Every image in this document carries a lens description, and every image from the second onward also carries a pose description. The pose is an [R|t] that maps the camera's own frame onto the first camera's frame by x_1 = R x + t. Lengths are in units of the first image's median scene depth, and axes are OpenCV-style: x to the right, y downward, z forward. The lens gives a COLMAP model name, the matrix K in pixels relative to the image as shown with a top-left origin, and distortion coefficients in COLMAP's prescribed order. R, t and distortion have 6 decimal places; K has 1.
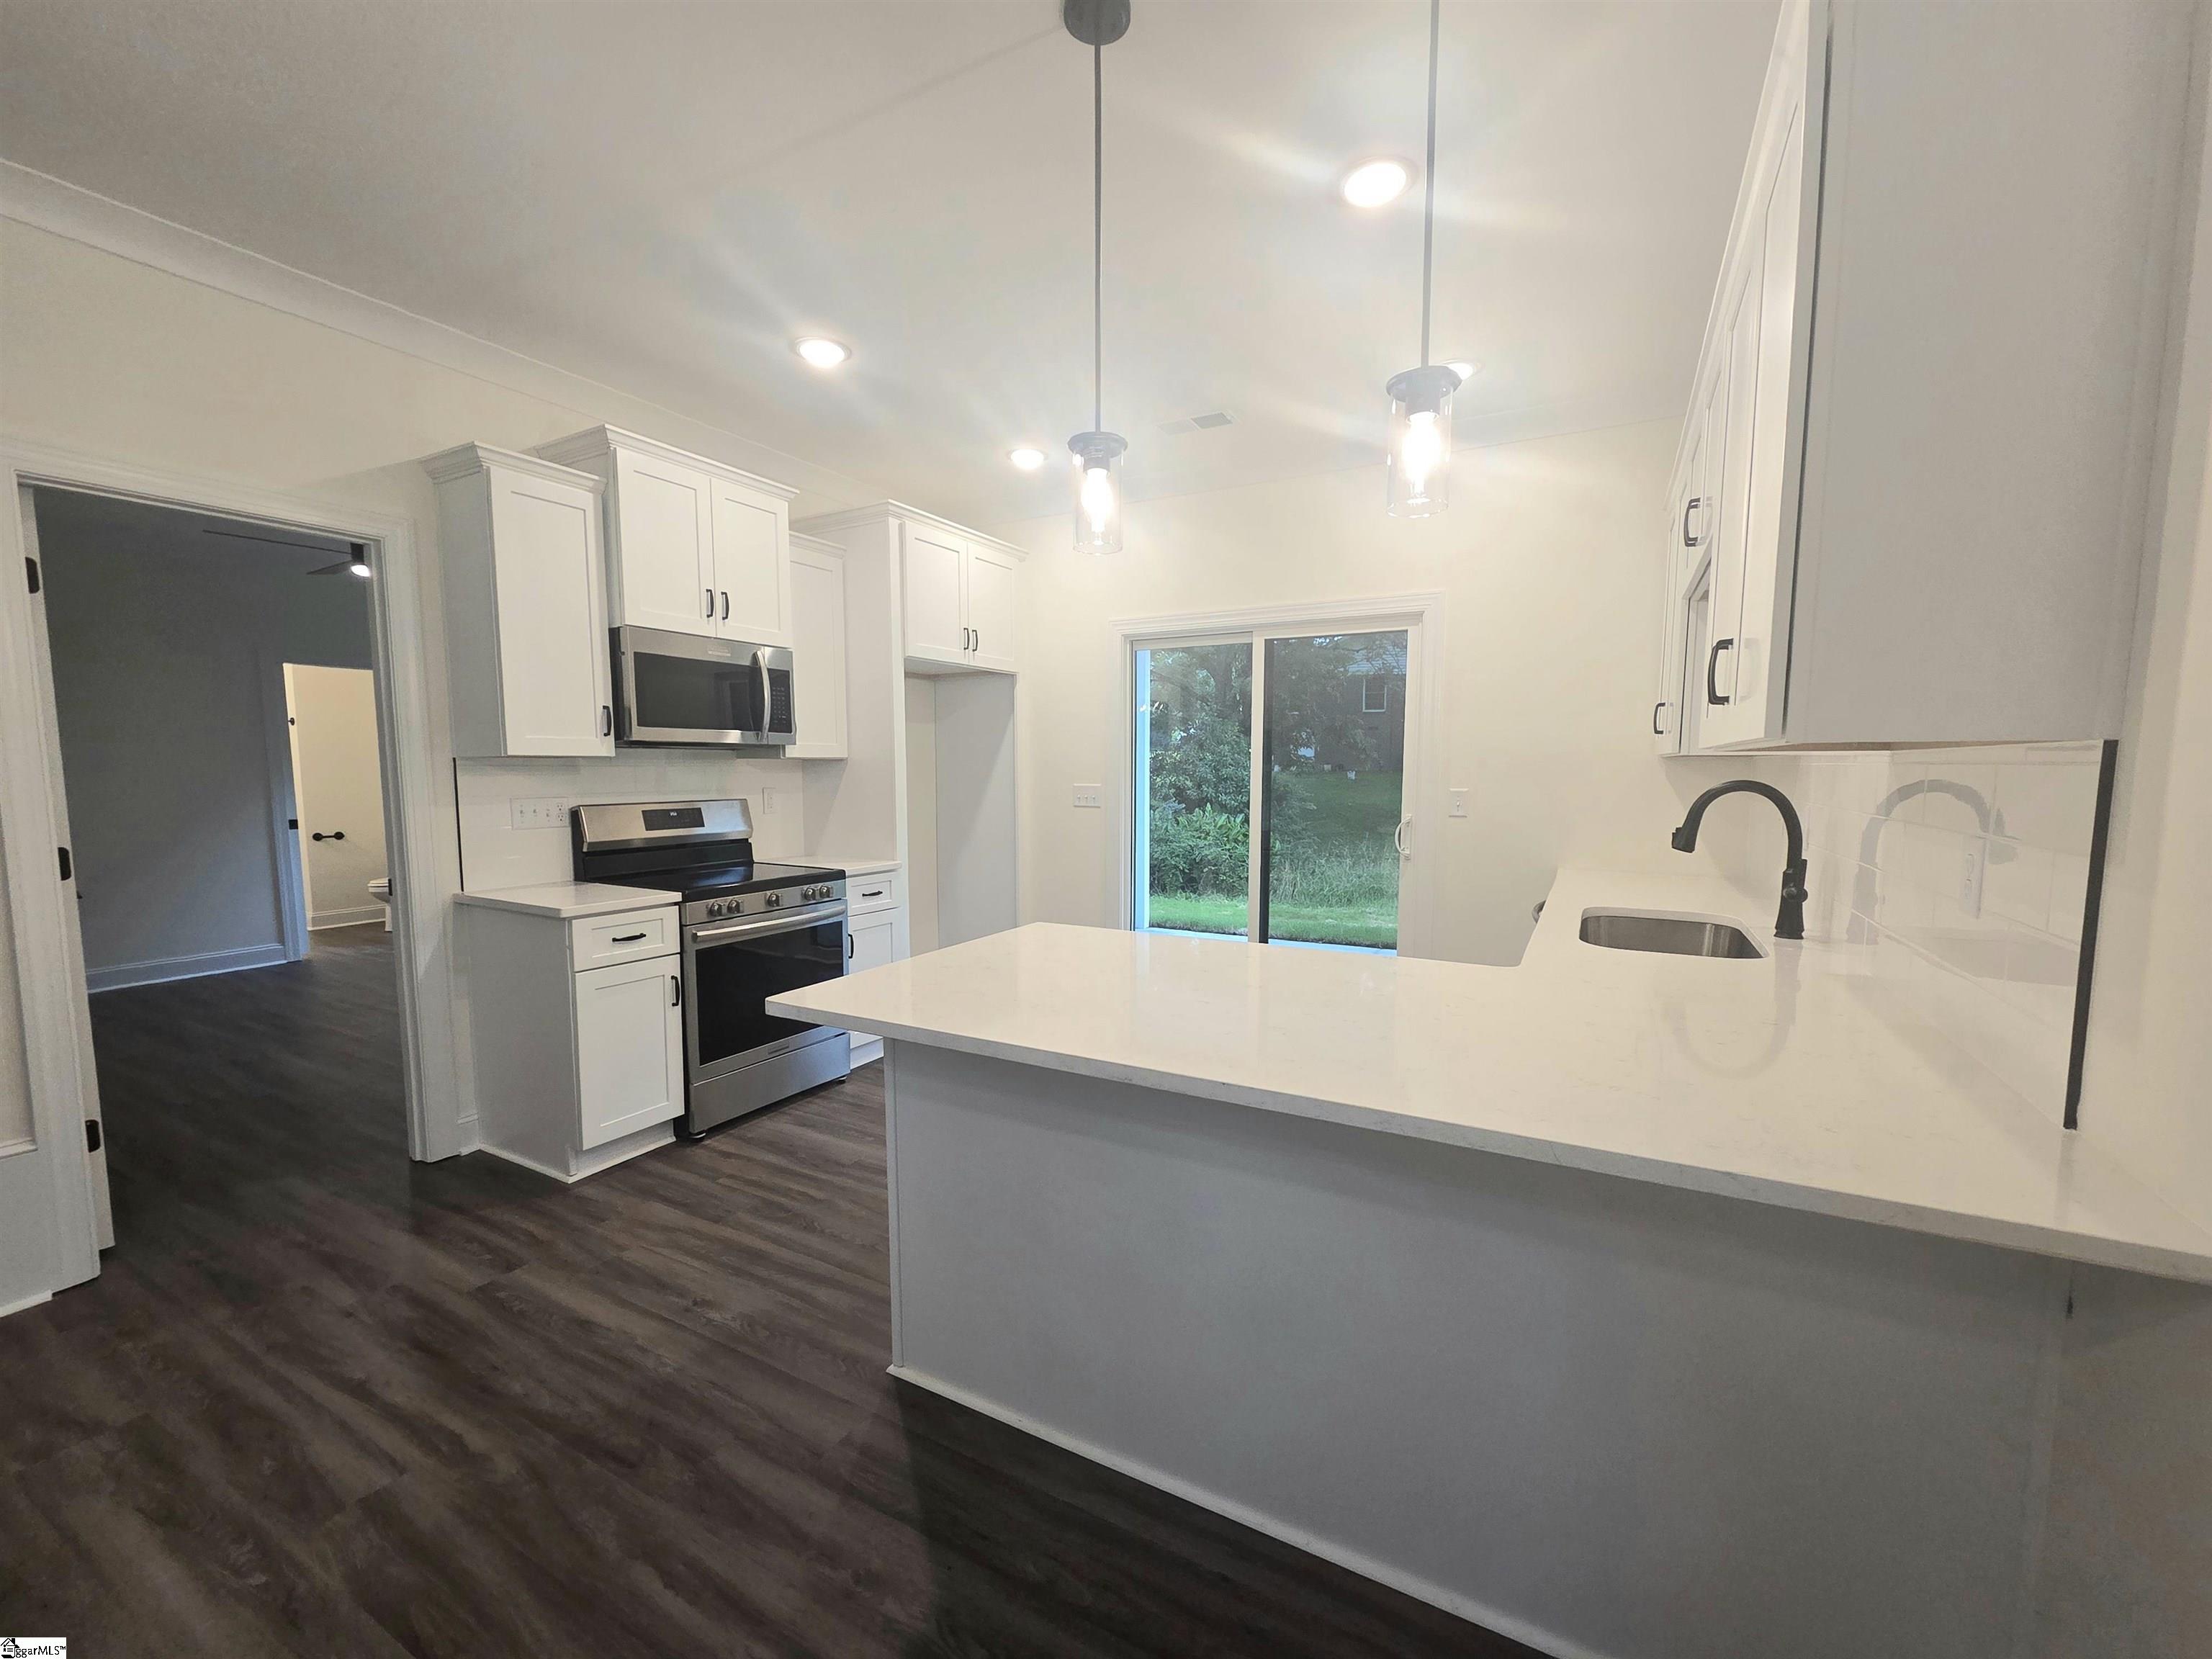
lens RADIAL K [[902.6, 0, 1097.0], [0, 902.6, 854.3], [0, 0, 1]] dist [-0.001968, -0.000384]
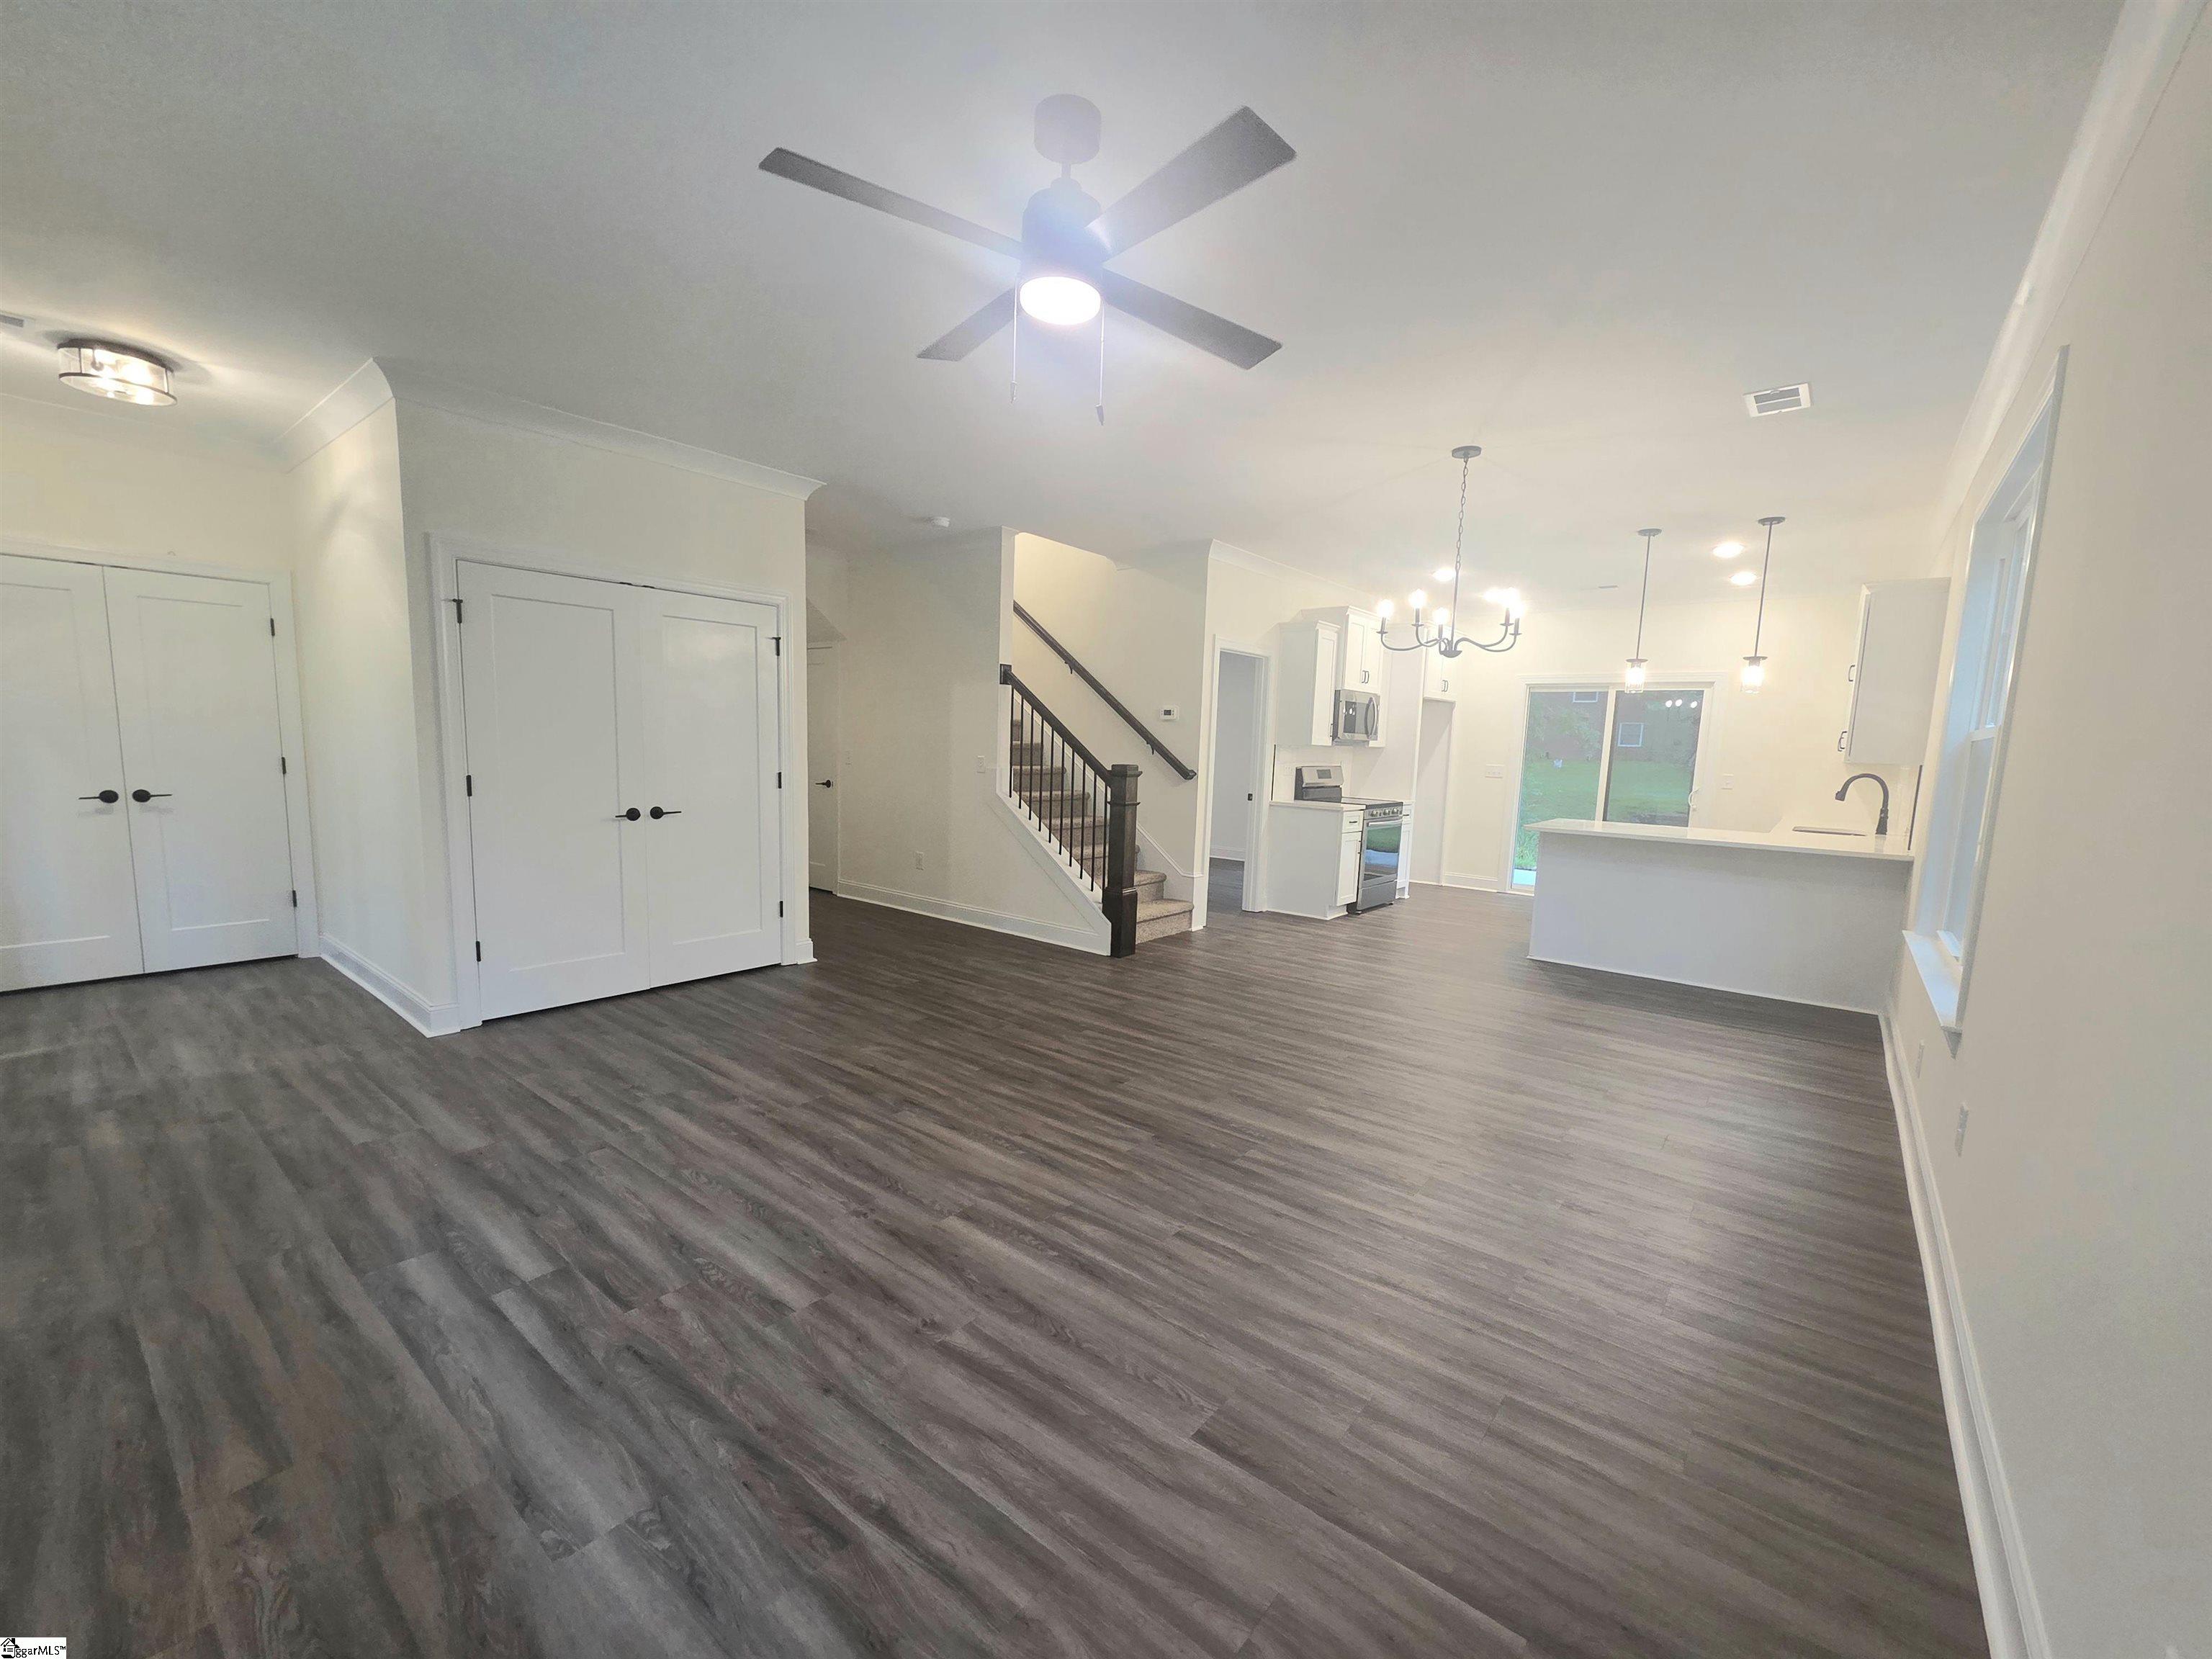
lens RADIAL K [[902.6, 0, 1097.0], [0, 902.6, 854.3], [0, 0, 1]] dist [-0.001968, -0.000384]
pose [[0.983163, 0.053321, -0.174781, -0.713472], [-0.048730, 0.998347, 0.030462, 0.128205], [0.176116, -0.021432, 0.984136, -1.396126]]
